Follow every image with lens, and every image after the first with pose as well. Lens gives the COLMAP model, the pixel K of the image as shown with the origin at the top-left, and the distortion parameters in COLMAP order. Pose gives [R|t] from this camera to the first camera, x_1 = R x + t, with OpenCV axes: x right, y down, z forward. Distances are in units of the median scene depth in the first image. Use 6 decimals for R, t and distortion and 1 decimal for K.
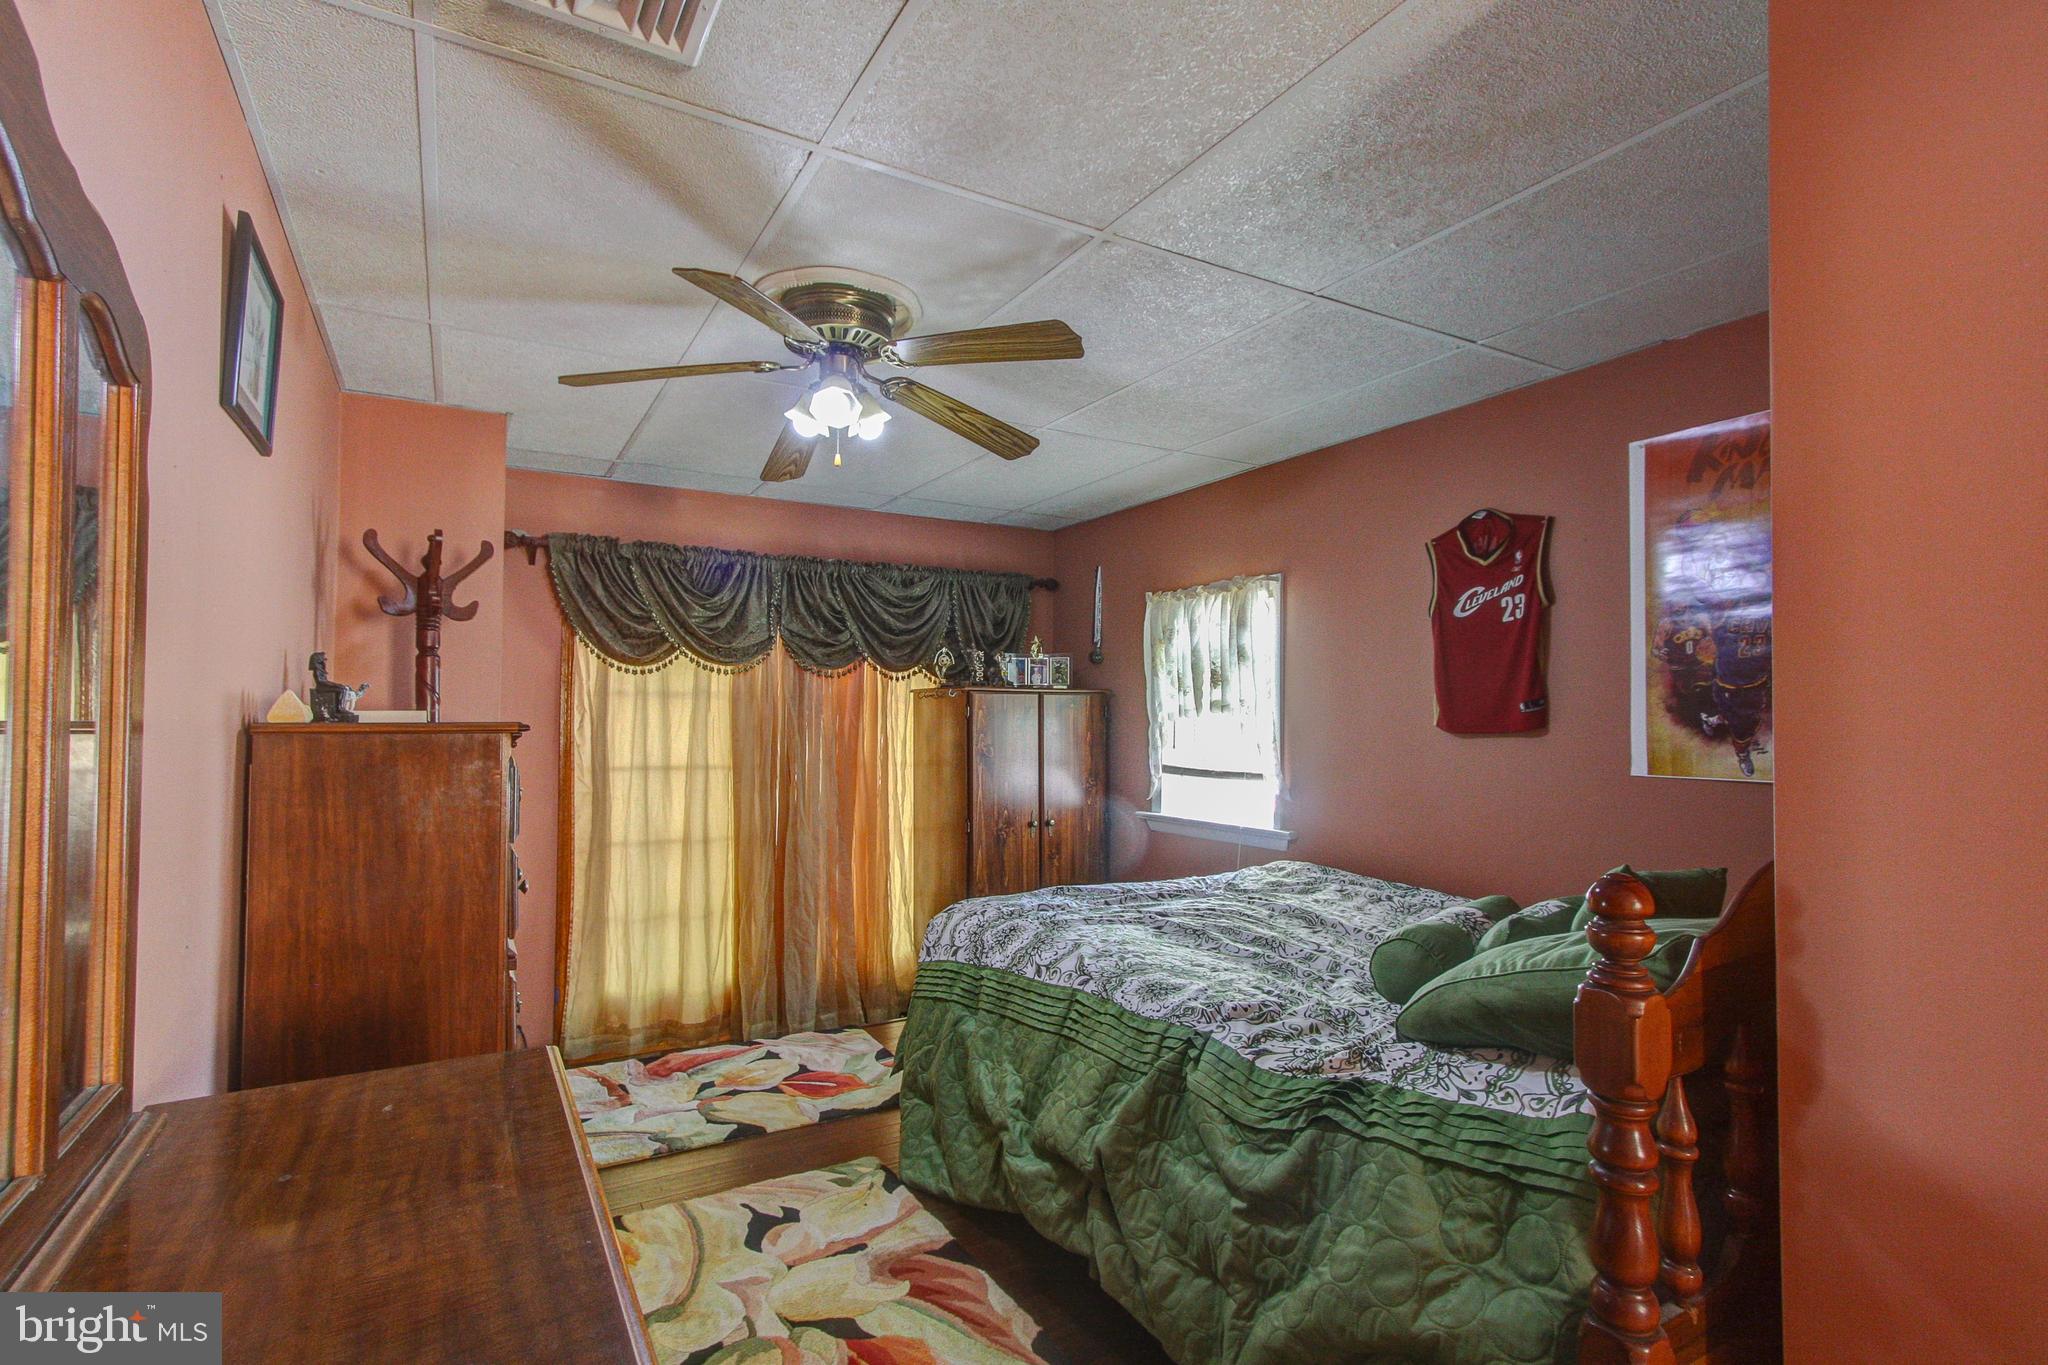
lens RADIAL K [[965.7, 0, 1007.1], [0, 965.7, 704.2], [0, 0, 1]] dist [0.003317, 0.002019]
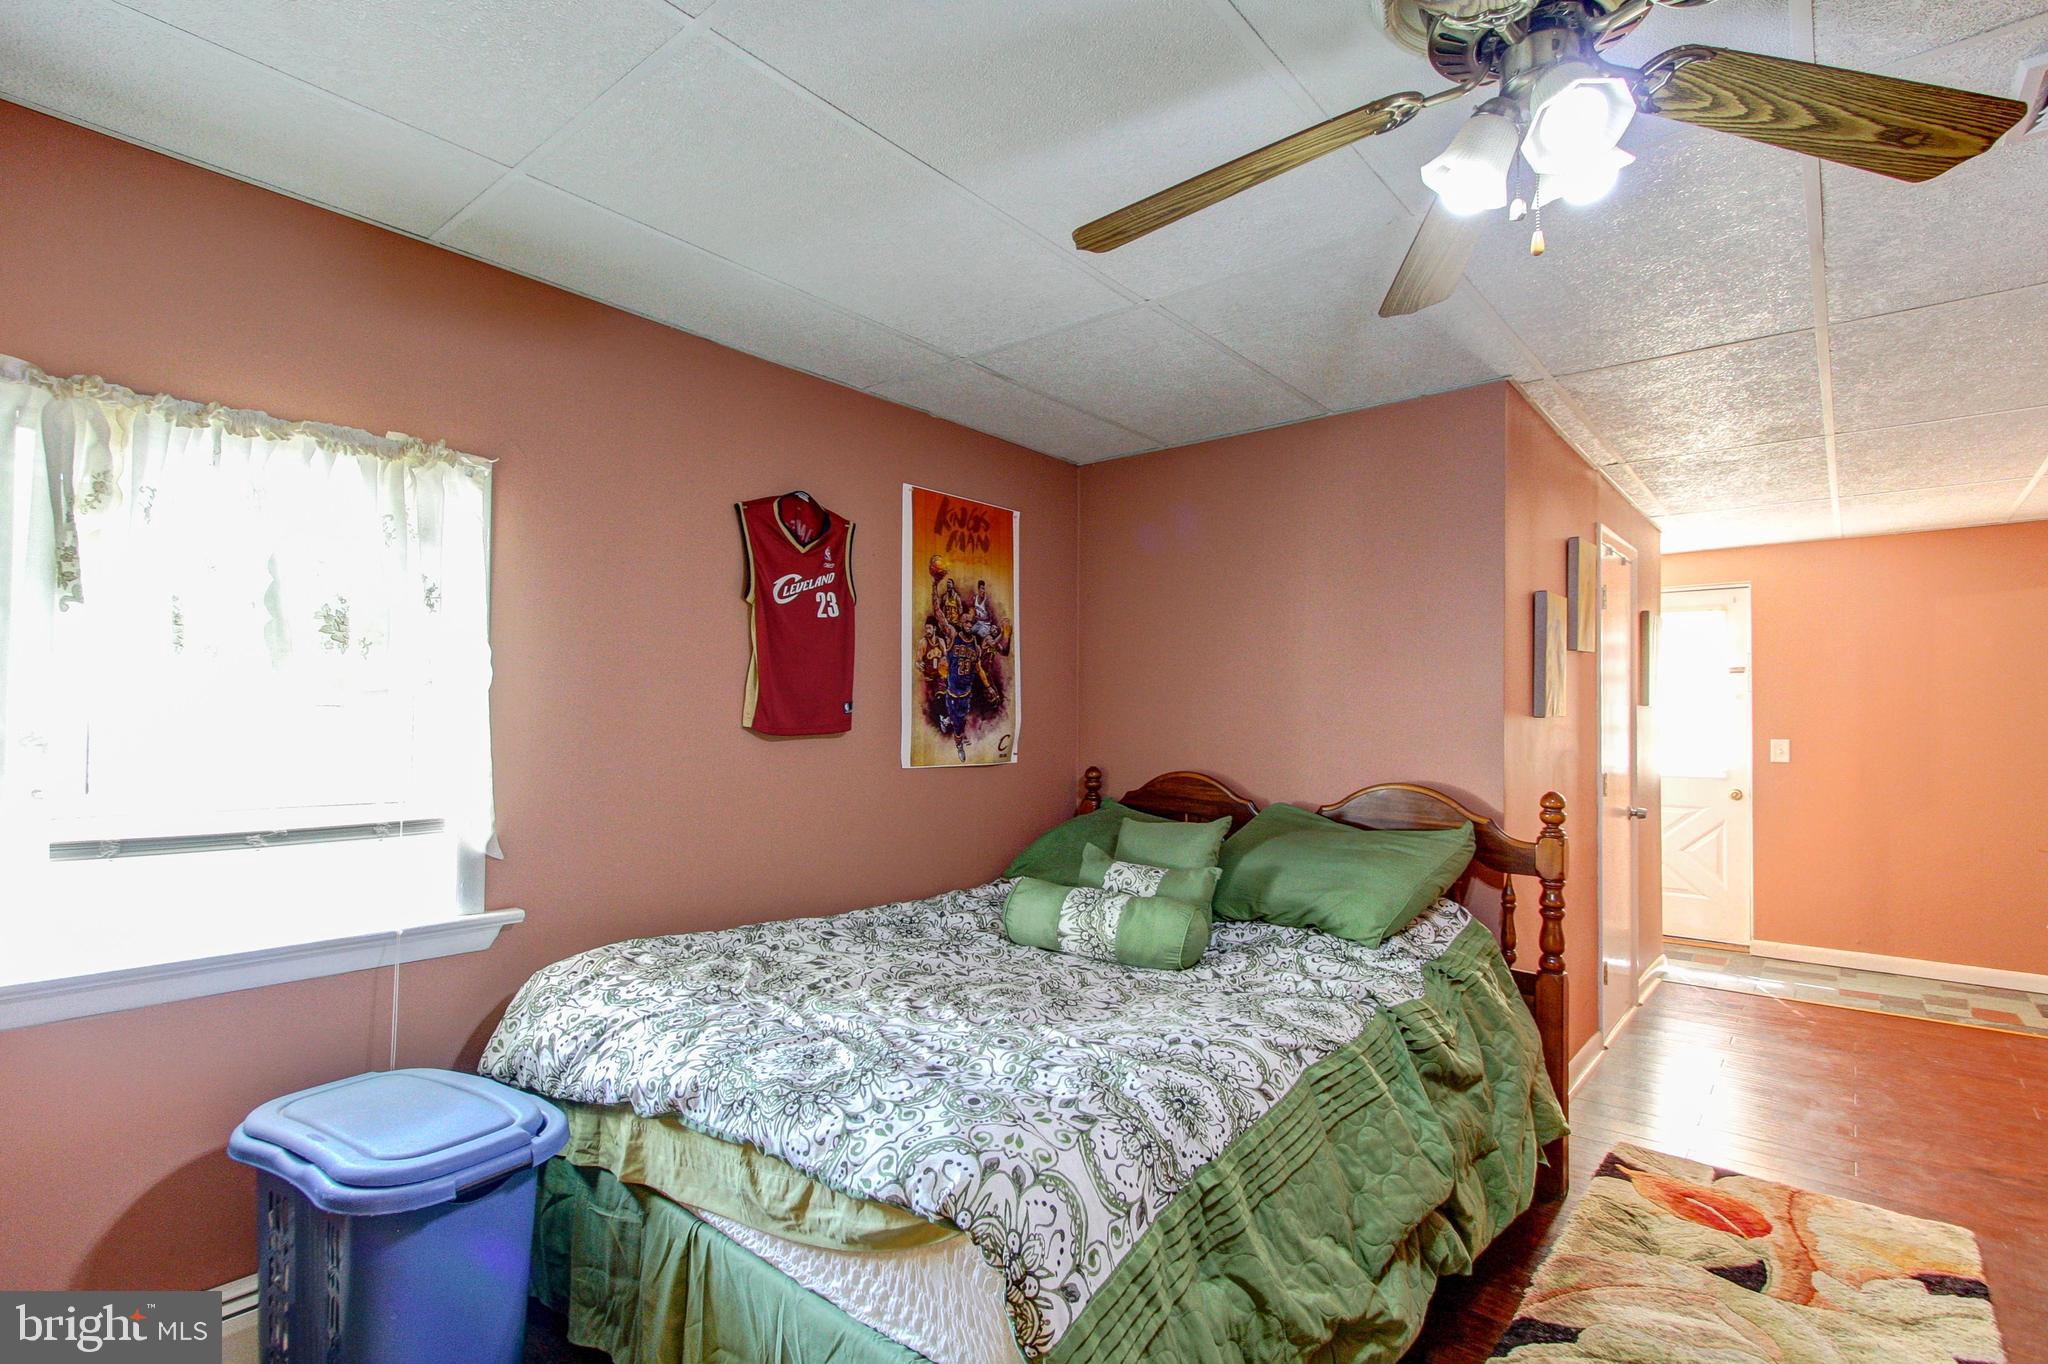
lens RADIAL K [[965.7, 0, 1007.1], [0, 965.7, 703.7], [0, 0, 1]] dist [0.003317, 0.002019]
pose [[-0.330700, 0.015007, 0.943617, -0.451332], [-0.021482, 0.999495, -0.023424, 0.018371], [-0.943491, -0.028017, -0.330211, 1.149090]]
